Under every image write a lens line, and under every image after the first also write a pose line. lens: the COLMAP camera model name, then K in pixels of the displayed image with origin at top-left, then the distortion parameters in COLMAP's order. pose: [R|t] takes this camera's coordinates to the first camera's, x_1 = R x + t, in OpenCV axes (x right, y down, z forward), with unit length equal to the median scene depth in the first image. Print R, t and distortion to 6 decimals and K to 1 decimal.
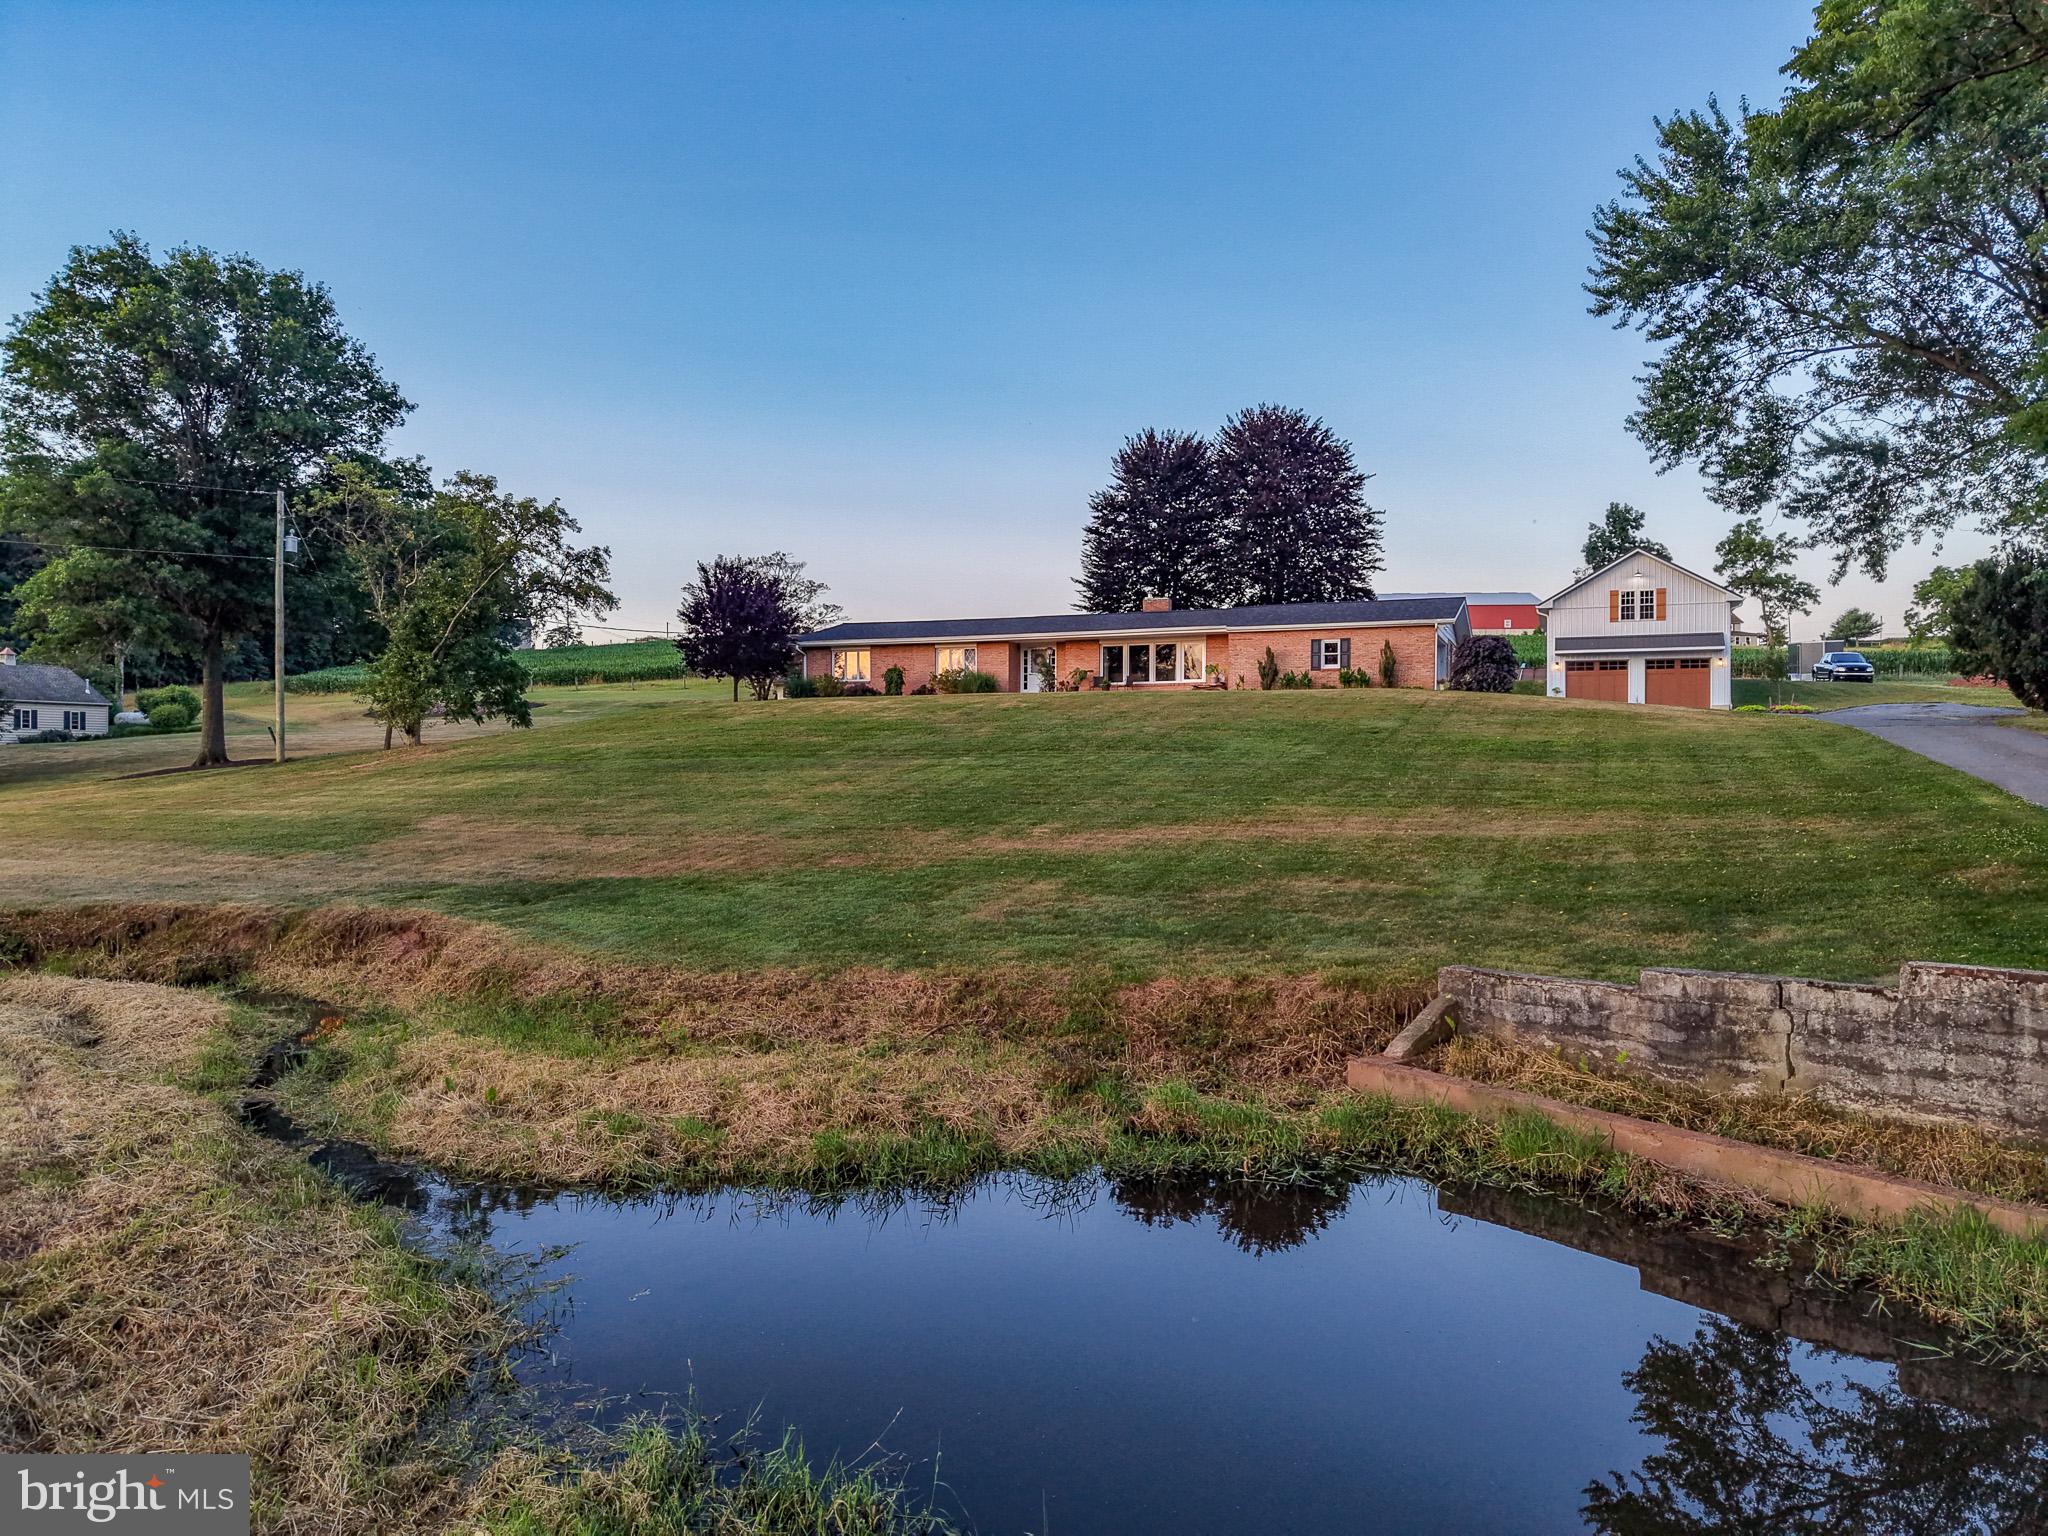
lens RADIAL K [[1357.1, 0, 1018.5], [0, 1357.1, 772.8], [0, 0, 1]] dist [0.026234, -0.028580]
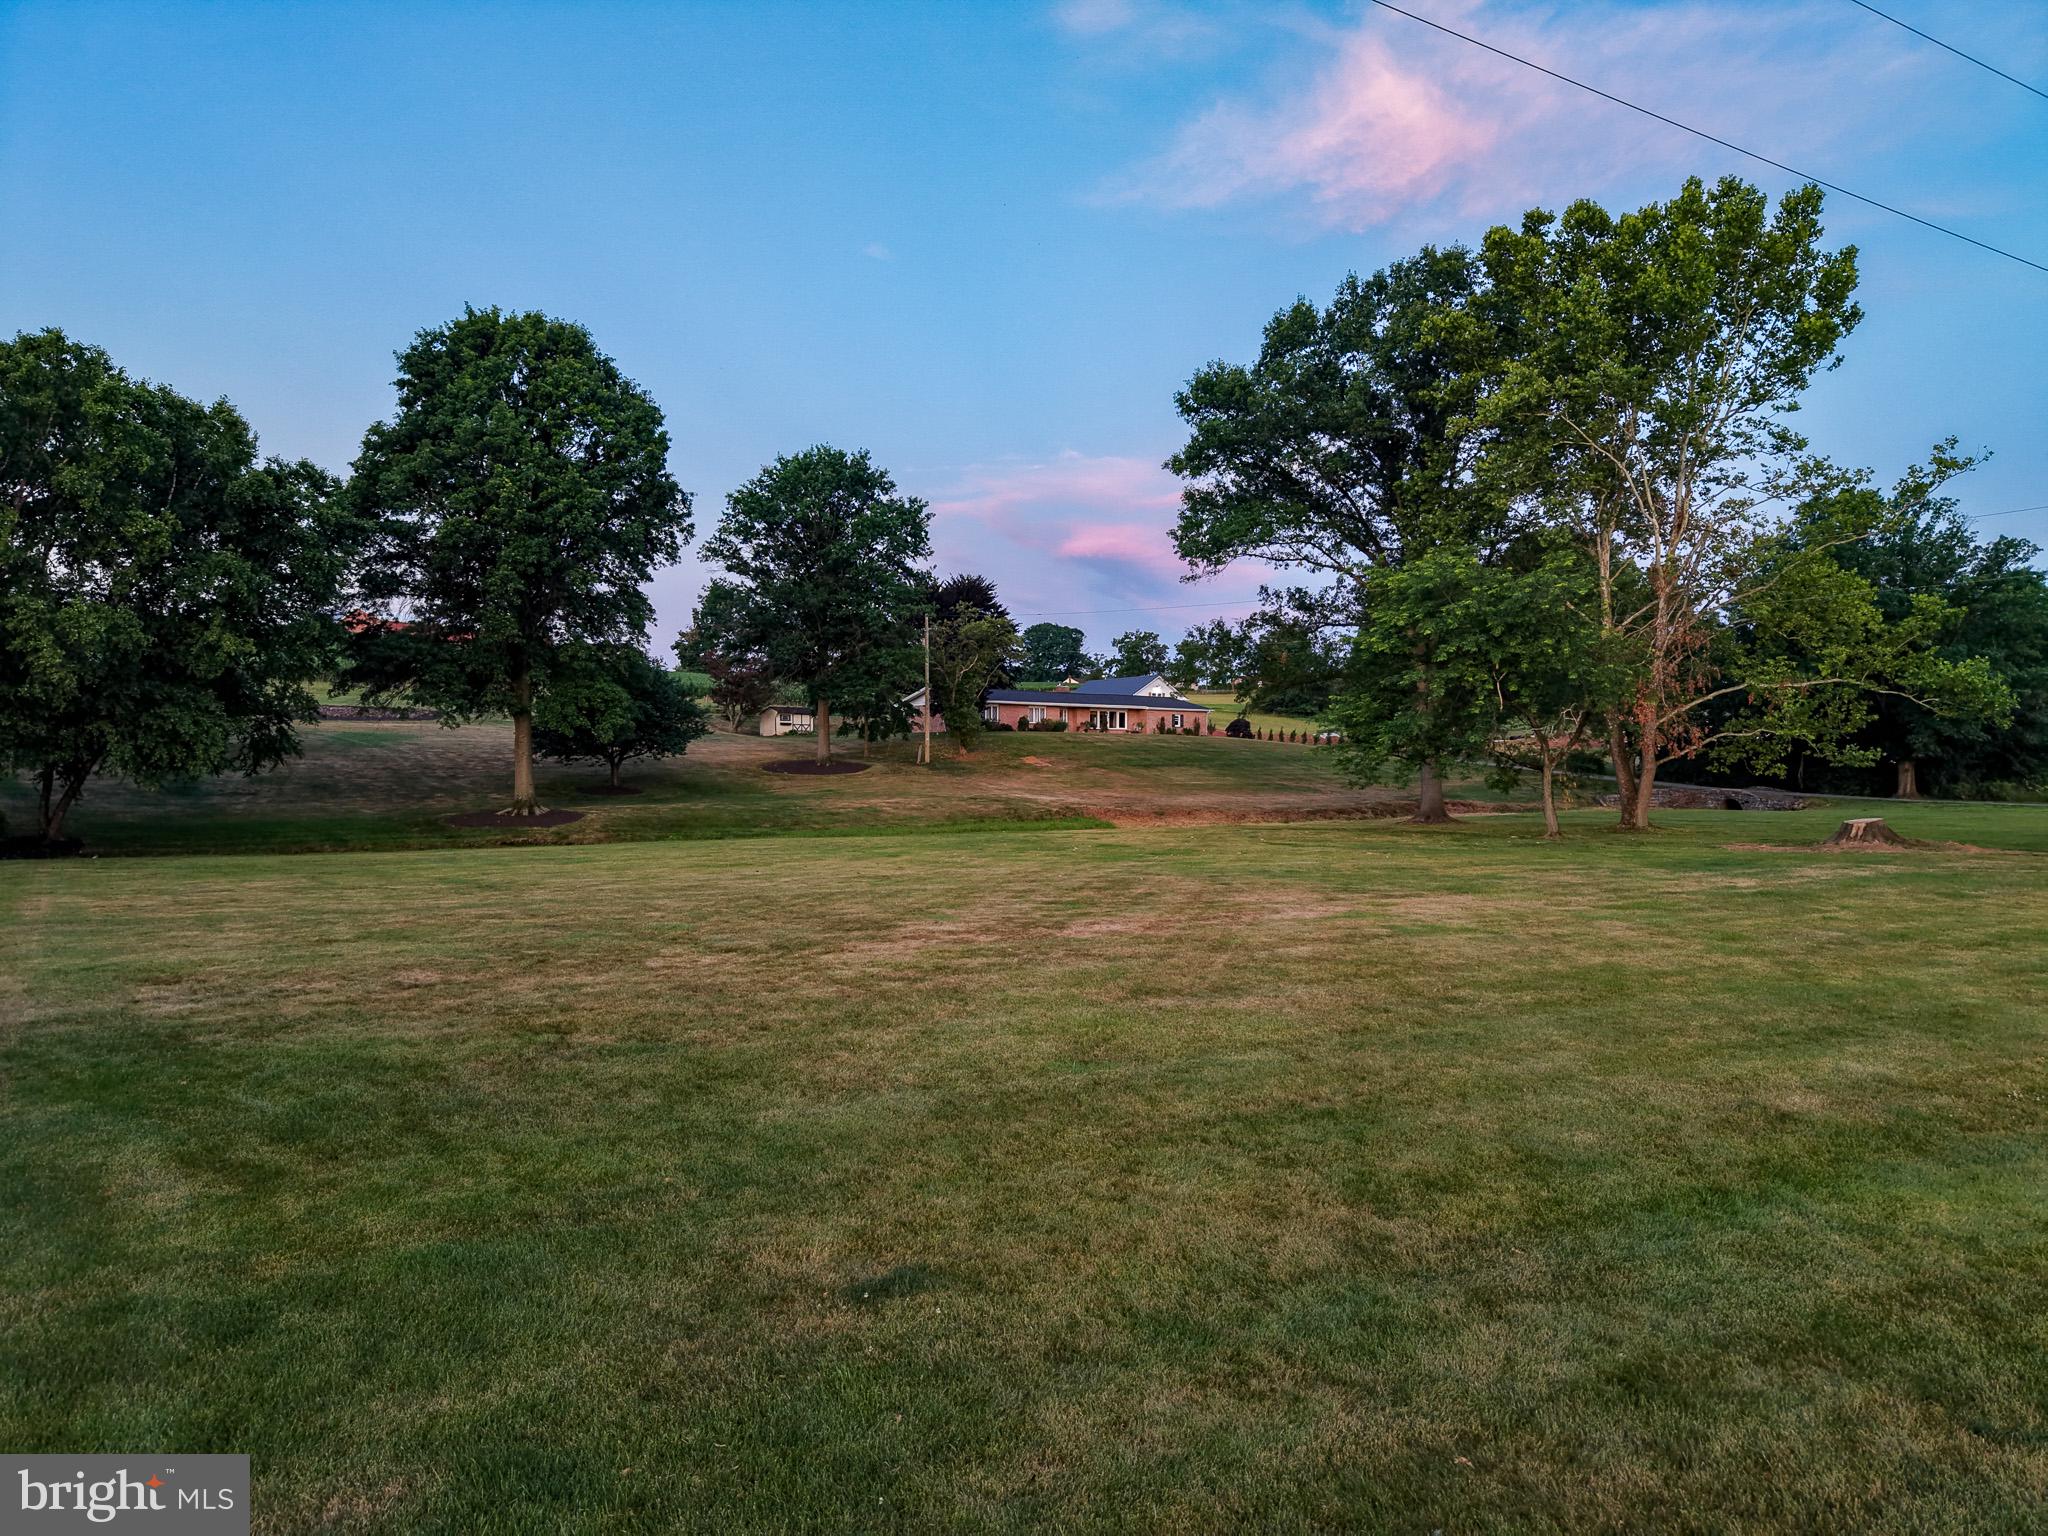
lens RADIAL K [[1320.3, 0, 953.5], [0, 1320.3, 773.2], [0, 0, 1]] dist [-0.007987, -0.002246]
pose [[0.565344, -0.002116, 0.824853, -1.704058], [0.002724, 0.999996, 0.000698, 0.003963], [-0.824851, 0.001852, 0.565347, -0.010826]]
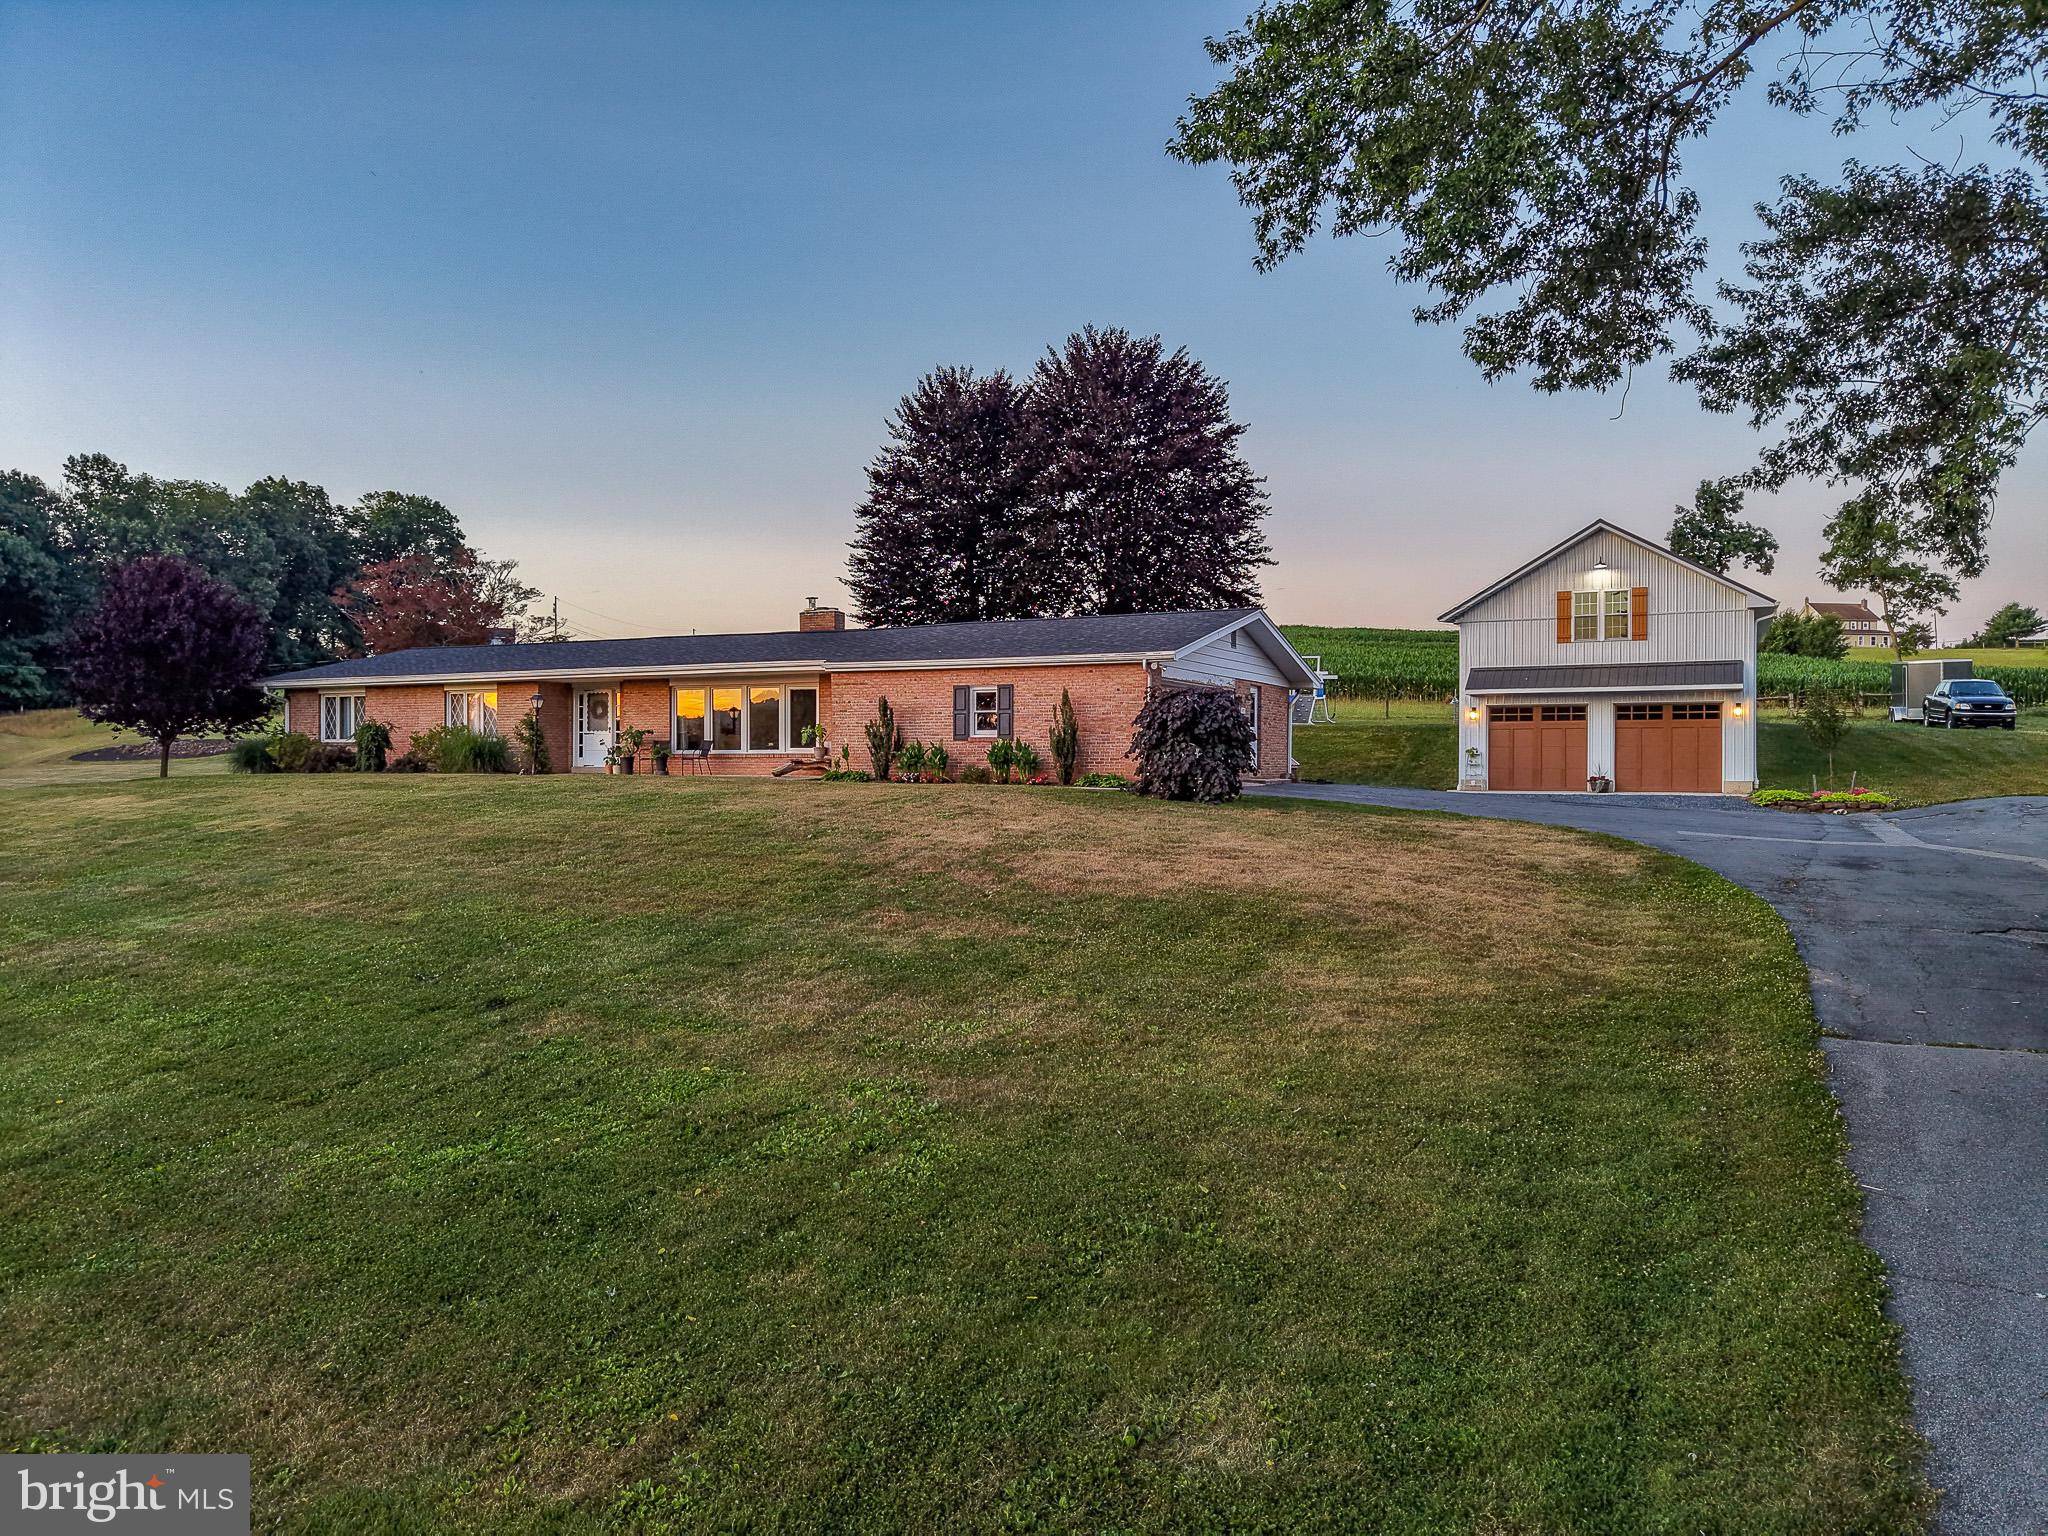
lens RADIAL K [[1357.1, 0, 1024.0], [0, 1357.1, 776.1], [0, 0, 1]] dist [0.026234, -0.028580]
pose [[0.996695, 0.001170, -0.081228, 0.254238], [-0.000968, 0.999996, 0.002523, -0.053930], [0.081230, -0.002436, 0.996692, 0.381807]]
